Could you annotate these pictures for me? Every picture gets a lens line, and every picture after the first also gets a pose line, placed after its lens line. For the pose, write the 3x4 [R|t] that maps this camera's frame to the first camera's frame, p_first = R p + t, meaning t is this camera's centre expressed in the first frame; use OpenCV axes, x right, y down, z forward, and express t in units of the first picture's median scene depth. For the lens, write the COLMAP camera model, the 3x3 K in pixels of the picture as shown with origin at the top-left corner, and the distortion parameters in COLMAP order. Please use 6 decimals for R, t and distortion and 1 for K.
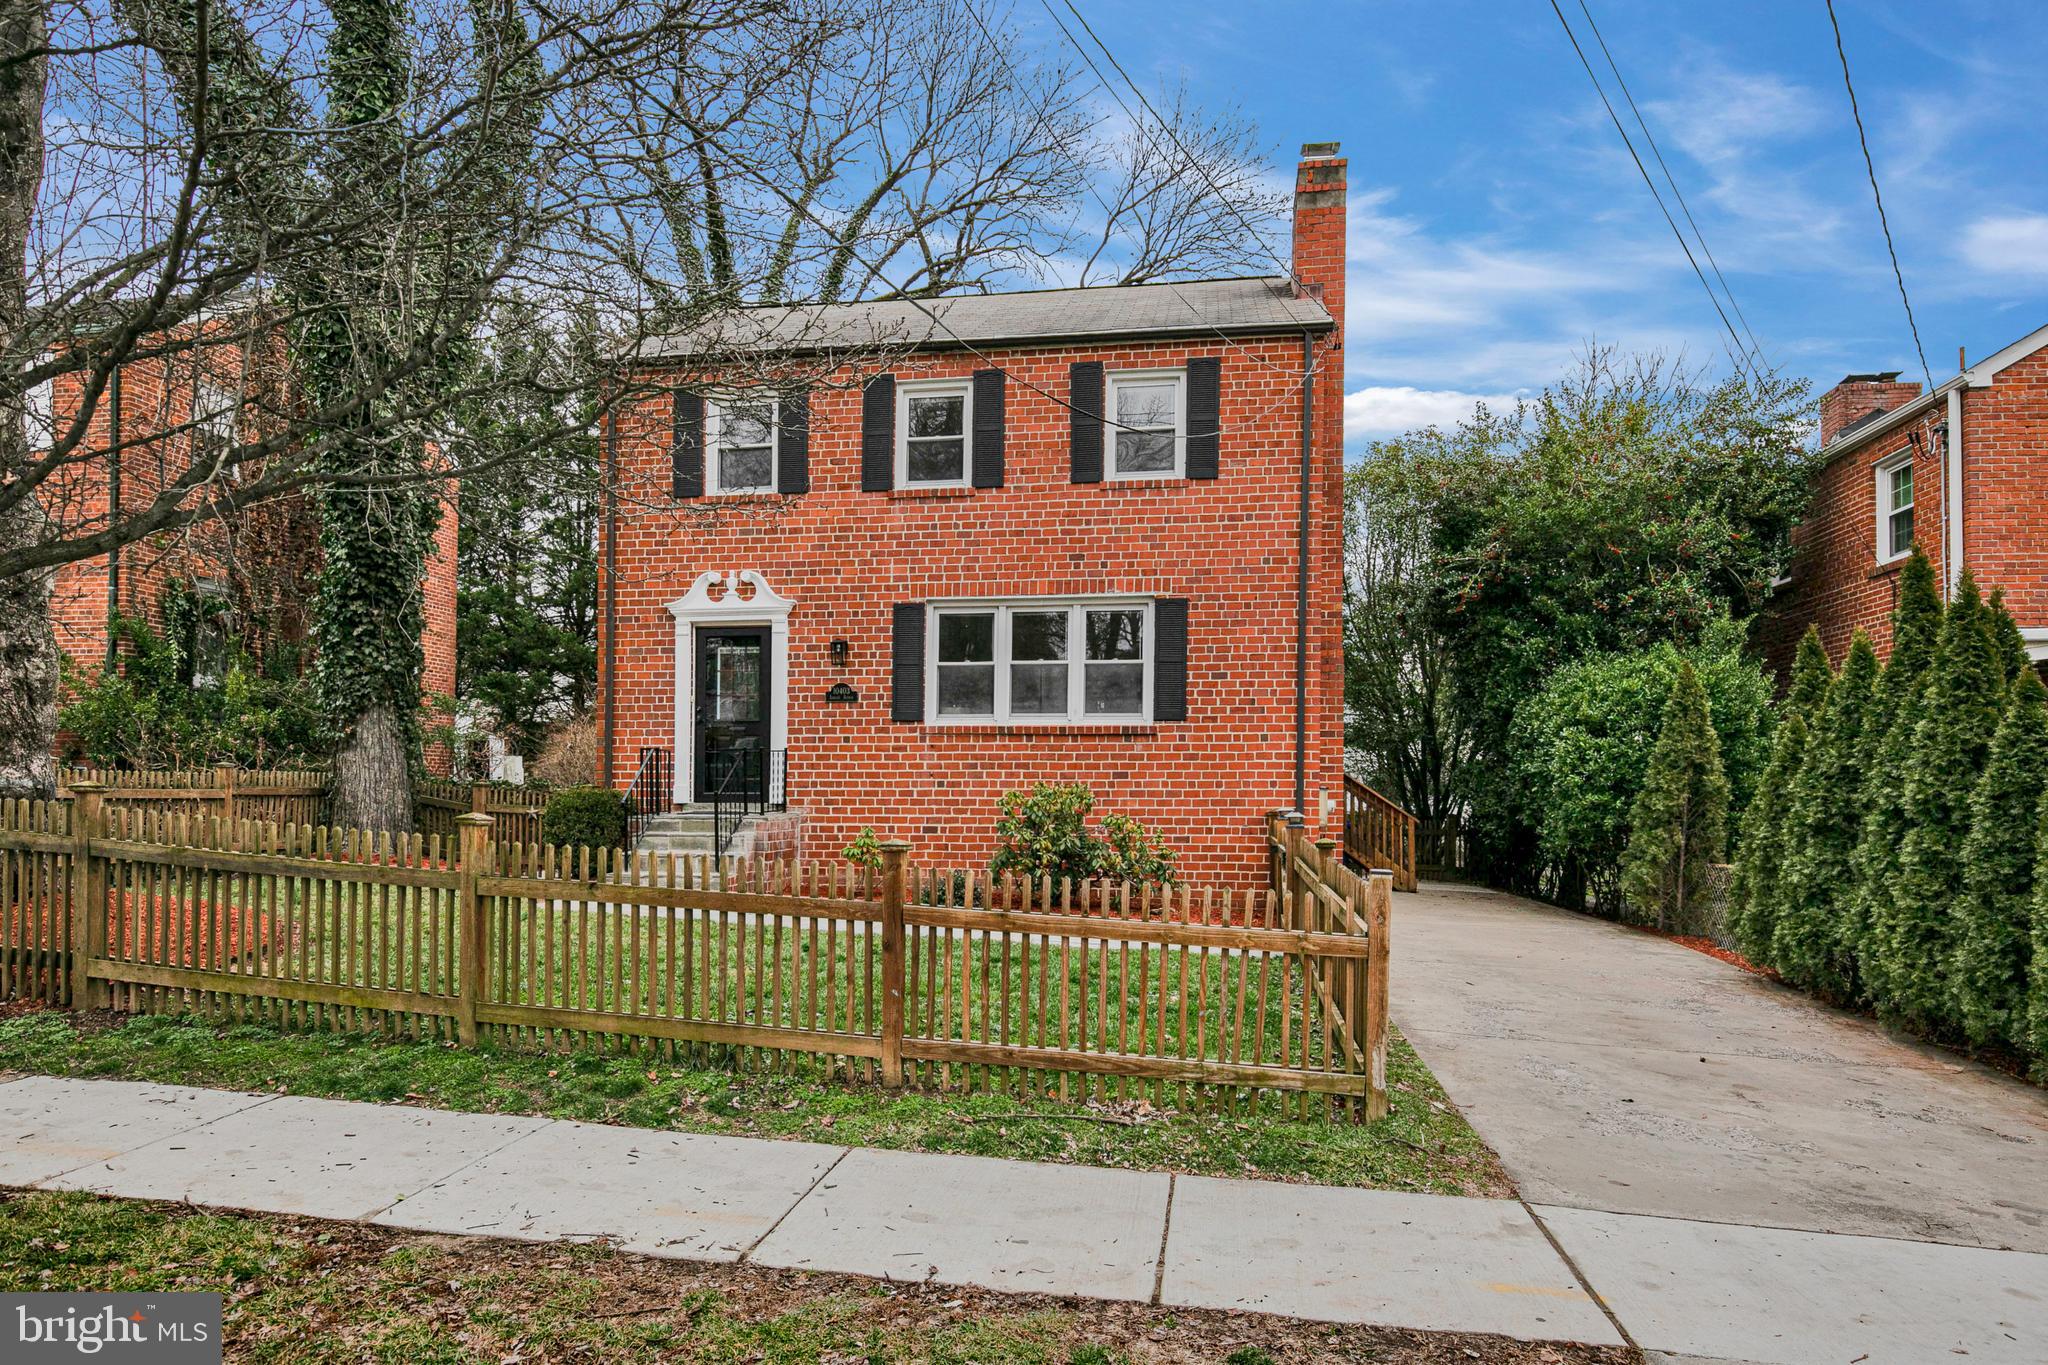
lens RADIAL K [[1097.4, 0, 1082.2], [0, 1097.4, 758.2], [0, 0, 1]] dist [-0.017105, 0.005673]
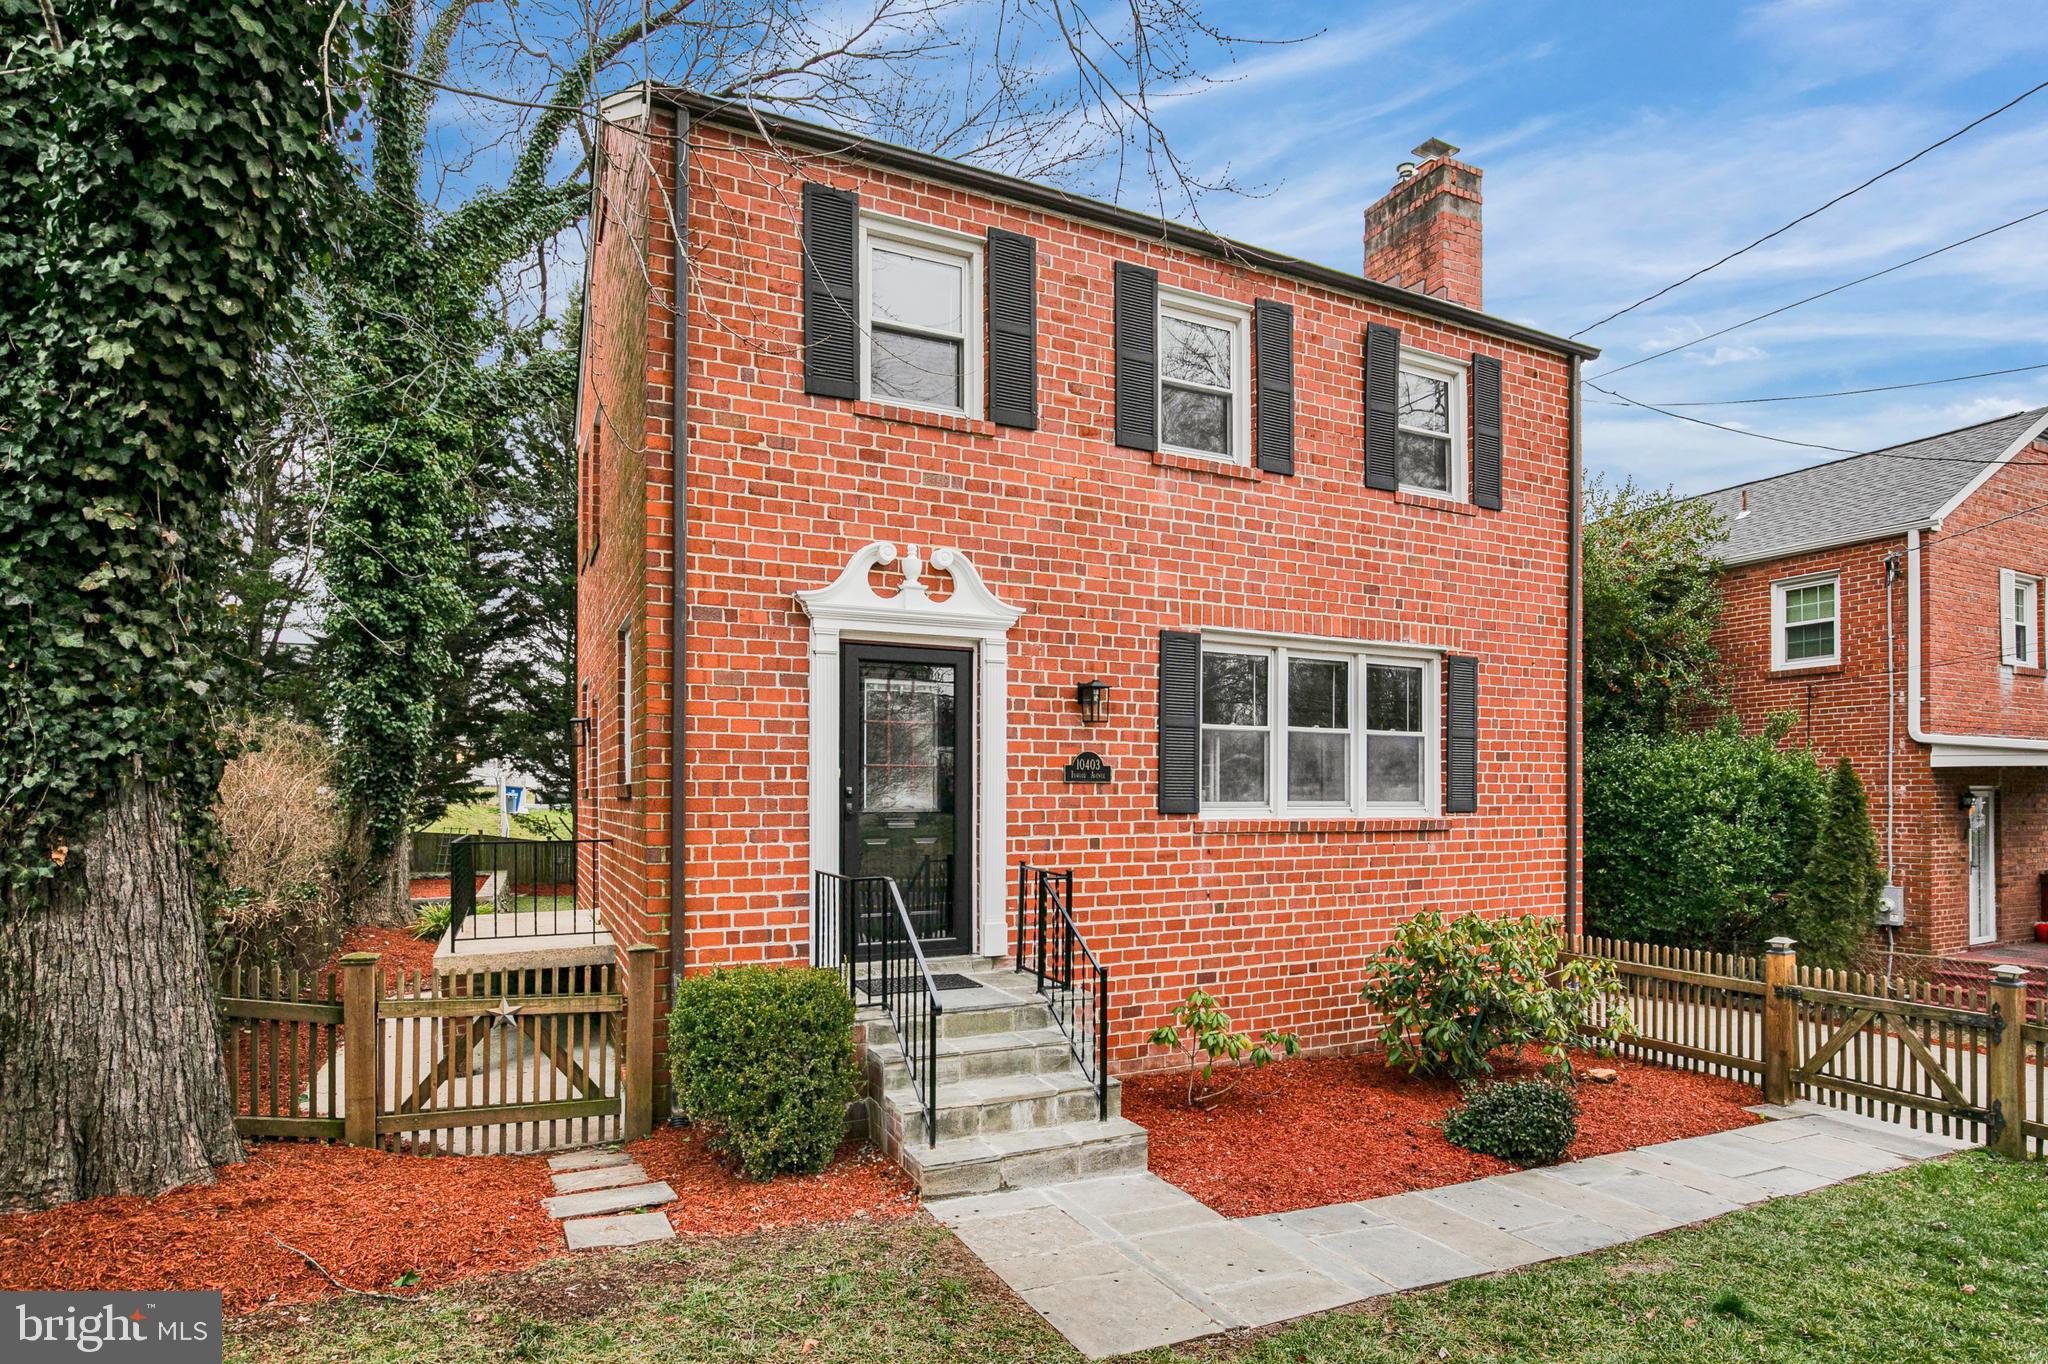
lens RADIAL K [[1057.7, 0, 1012.8], [0, 1057.7, 801.3], [0, 0, 1]] dist [-0.016867, 0.000651]
pose [[0.838623, -0.002229, 0.544708, -0.584014], [-0.003026, 0.999957, 0.008750, -0.046343], [-0.544705, -0.008987, 0.838580, 0.529781]]
